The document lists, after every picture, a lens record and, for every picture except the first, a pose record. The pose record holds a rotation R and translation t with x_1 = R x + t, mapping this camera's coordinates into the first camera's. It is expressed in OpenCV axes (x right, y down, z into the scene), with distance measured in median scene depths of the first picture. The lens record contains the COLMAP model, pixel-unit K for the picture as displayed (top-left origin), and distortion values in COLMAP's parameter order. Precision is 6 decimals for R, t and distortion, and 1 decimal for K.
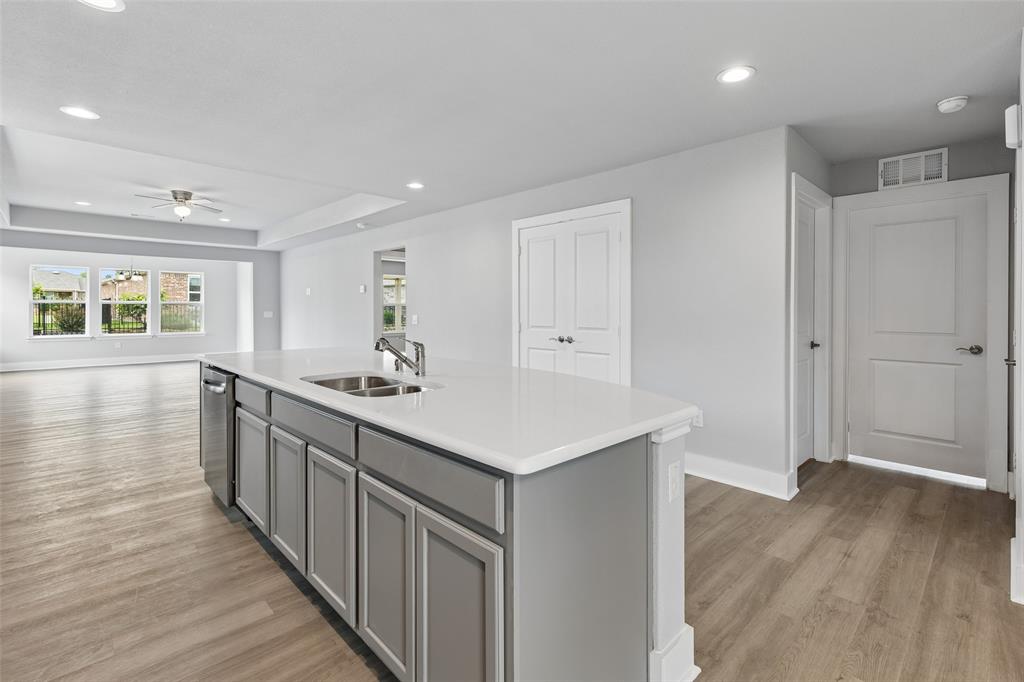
lens RADIAL K [[472.2, 0, 517.6], [0, 472.2, 309.9], [0, 0, 1]] dist [0.000096, 0.000176]
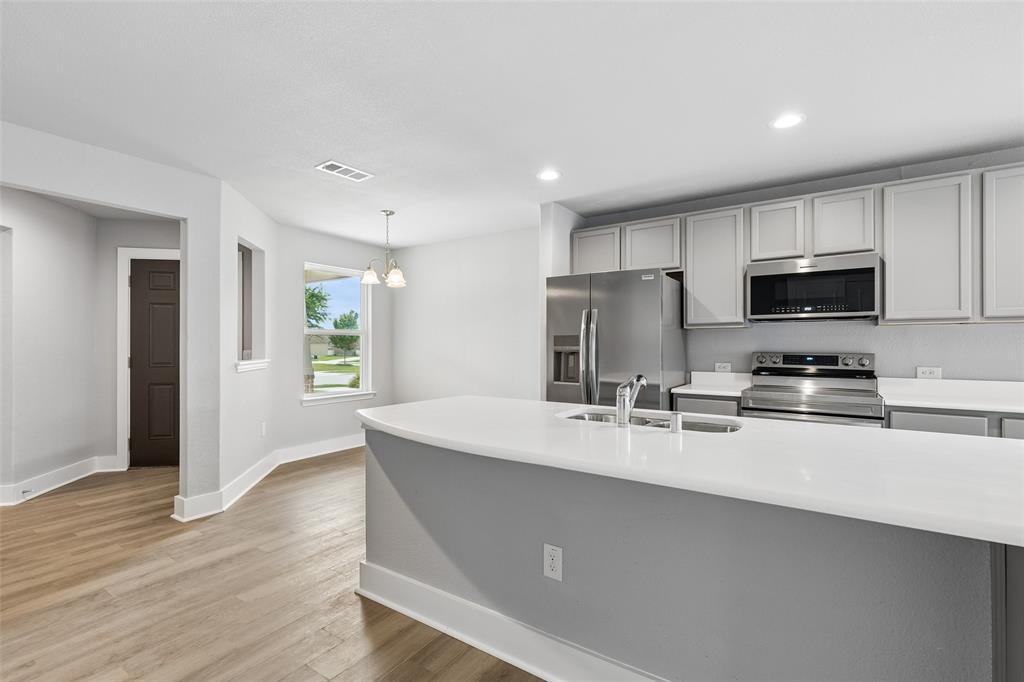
lens RADIAL K [[468.6, 0, 512.0], [0, 468.6, 341.0], [0, 0, 1]] dist [-0.000292, -0.000131]
pose [[-0.980469, -0.001018, -0.196671, 0.071561], [-0.000521, 0.999997, -0.002580, 0.000154], [0.196673, -0.002427, -0.980466, 0.883263]]
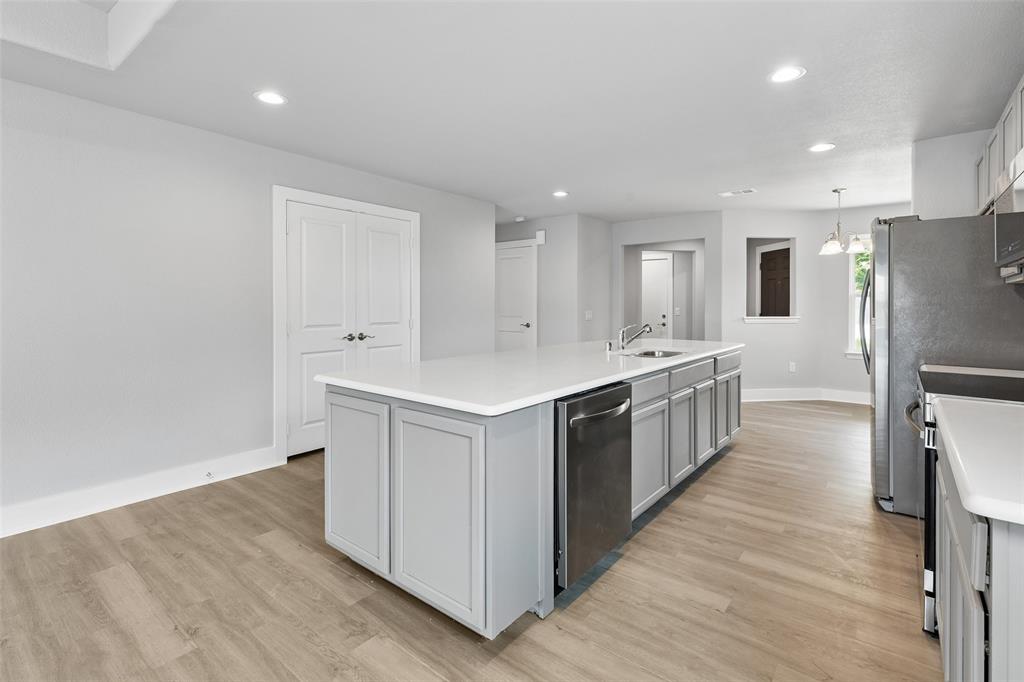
lens RADIAL K [[472.2, 0, 517.6], [0, 472.2, 309.9], [0, 0, 1]] dist [0.000096, 0.000176]
pose [[-0.123725, -0.011125, 0.992254, -0.855893], [0.003777, 0.999925, 0.011682, -0.001321], [-0.992309, 0.005193, -0.123674, 0.777433]]
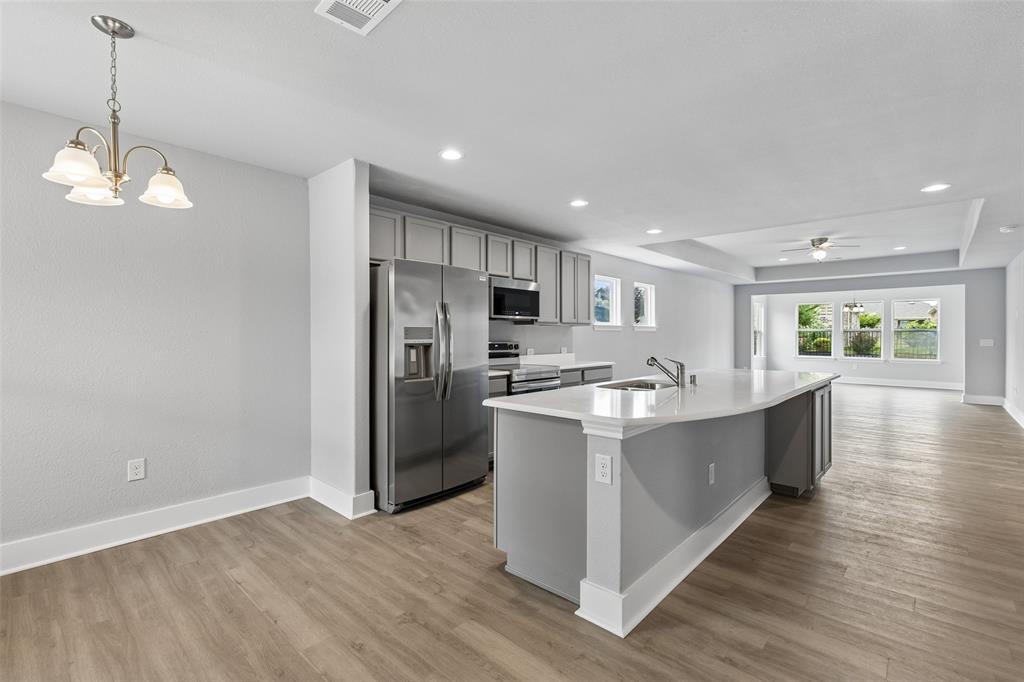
lens RADIAL K [[457.4, 0, 512.0], [0, 457.4, 341.0], [0, 0, 1]] dist [-0.001984, -0.000260]
pose [[0.046846, 0.015094, -0.998788, 0.551856], [-0.006315, 0.999870, 0.014814, -0.001607], [0.998882, 0.005613, 0.046935, 0.216654]]
